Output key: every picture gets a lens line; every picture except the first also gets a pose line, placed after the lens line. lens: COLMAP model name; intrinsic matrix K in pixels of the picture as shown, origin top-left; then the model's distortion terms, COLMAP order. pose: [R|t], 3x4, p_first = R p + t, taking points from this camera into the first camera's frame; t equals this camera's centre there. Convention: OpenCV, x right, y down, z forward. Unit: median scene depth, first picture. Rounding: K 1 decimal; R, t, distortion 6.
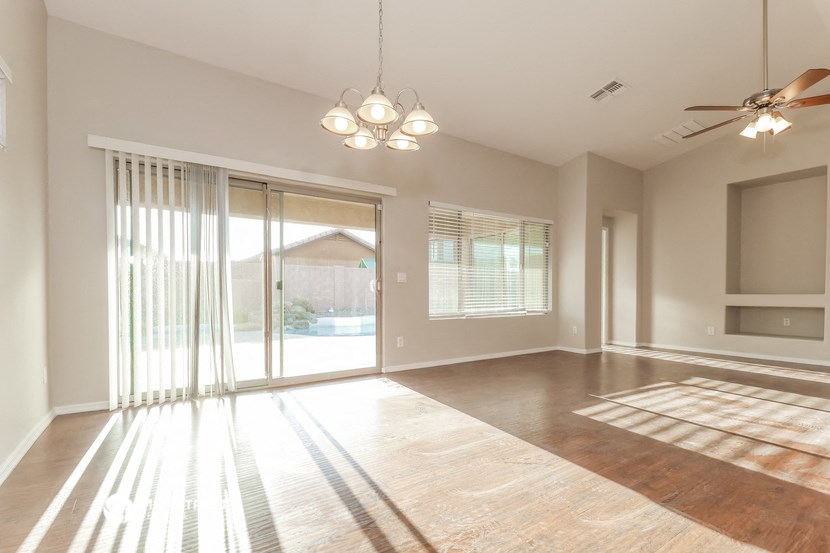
lens RADIAL K [[379.7, 0, 414.2], [0, 379.7, 291.9], [0, 0, 1]] dist [0.000403, 0.000054]
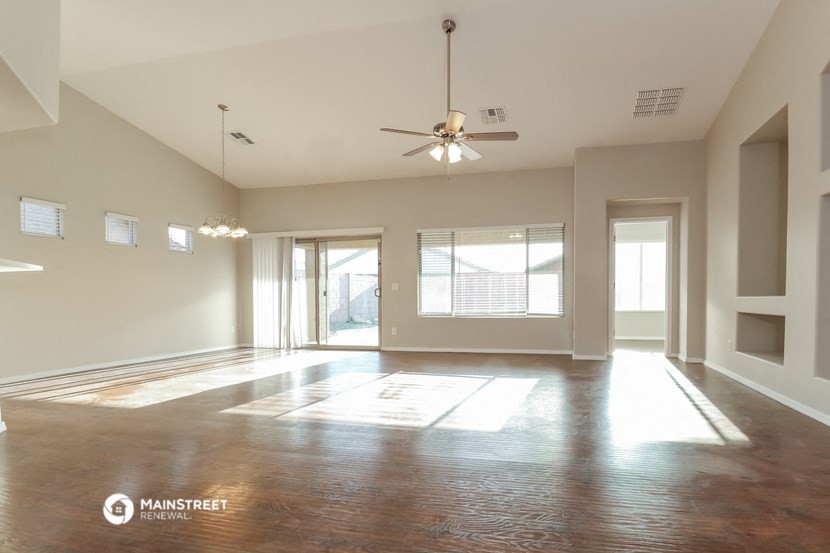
lens RADIAL K [[379.7, 0, 414.2], [0, 379.7, 291.9], [0, 0, 1]] dist [0.000403, 0.000054]
pose [[0.706256, -0.015465, -0.707788, 1.093106], [0.006918, 0.999864, -0.014944, 0.005207], [0.707923, 0.005658, 0.706267, 0.034333]]
